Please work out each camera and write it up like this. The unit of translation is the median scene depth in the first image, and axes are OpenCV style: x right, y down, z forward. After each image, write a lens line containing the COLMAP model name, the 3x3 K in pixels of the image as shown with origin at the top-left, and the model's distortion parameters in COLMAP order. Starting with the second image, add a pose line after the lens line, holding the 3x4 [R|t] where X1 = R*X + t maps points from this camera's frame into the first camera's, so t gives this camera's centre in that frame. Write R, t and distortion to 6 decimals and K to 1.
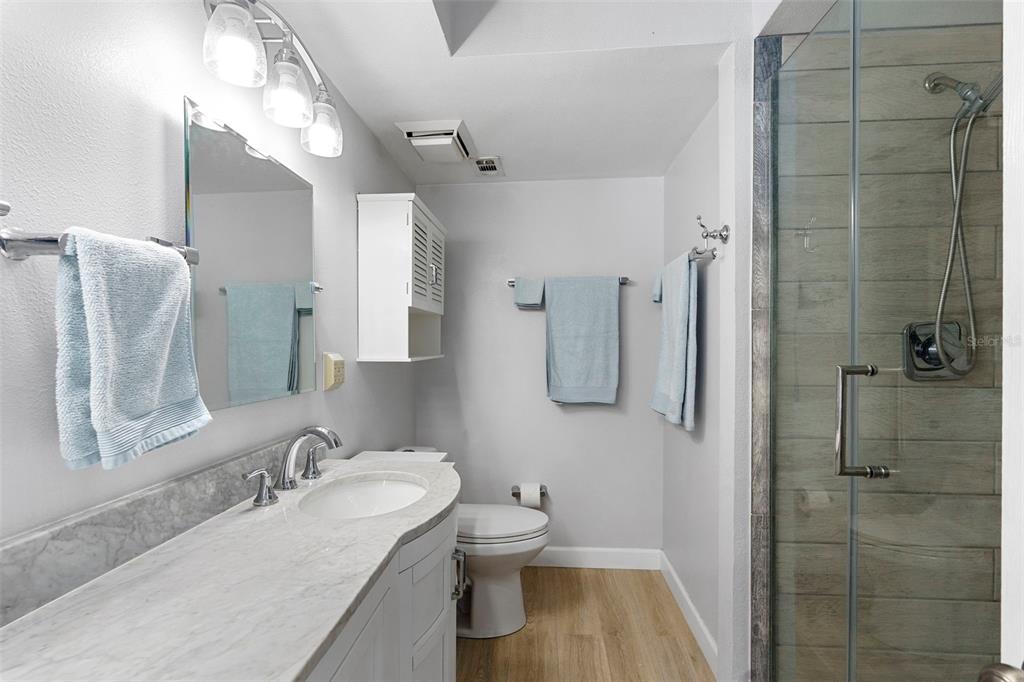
lens RADIAL K [[461.9, 0, 510.5], [0, 461.9, 346.9], [0, 0, 1]] dist [-0.008762, 0.000850]
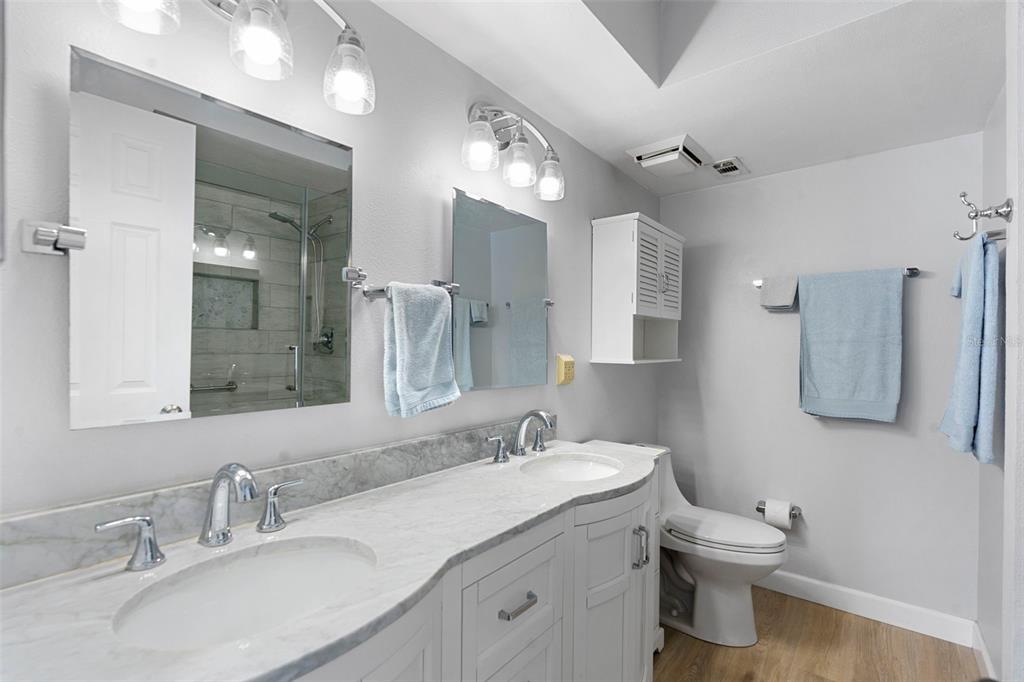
lens RADIAL K [[461.9, 0, 510.5], [0, 461.9, 346.9], [0, 0, 1]] dist [-0.008762, 0.000850]
pose [[0.824556, 0.007297, -0.565733, 0.212886], [-0.012158, 0.999914, -0.004822, -0.000357], [0.565650, 0.010854, 0.824574, -0.107819]]
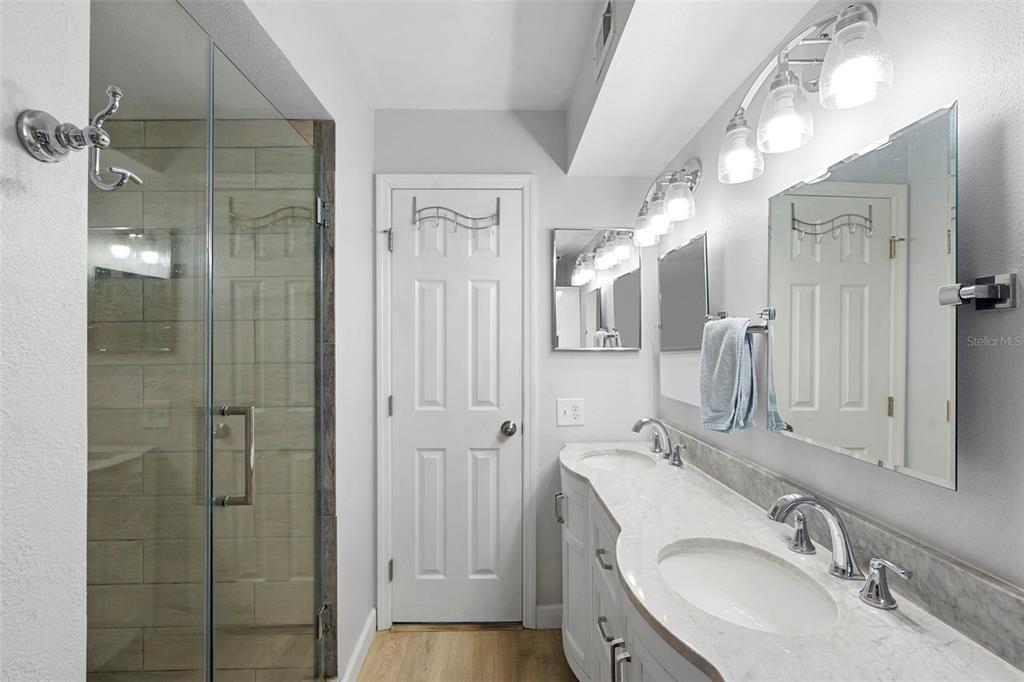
lens RADIAL K [[461.9, 0, 510.5], [0, 461.9, 346.9], [0, 0, 1]] dist [-0.008762, 0.000850]
pose [[-0.993702, -0.000071, -0.112054, 0.133080], [-0.001862, 0.999872, 0.015880, -0.071662], [0.112038, 0.015989, -0.993575, 1.421103]]
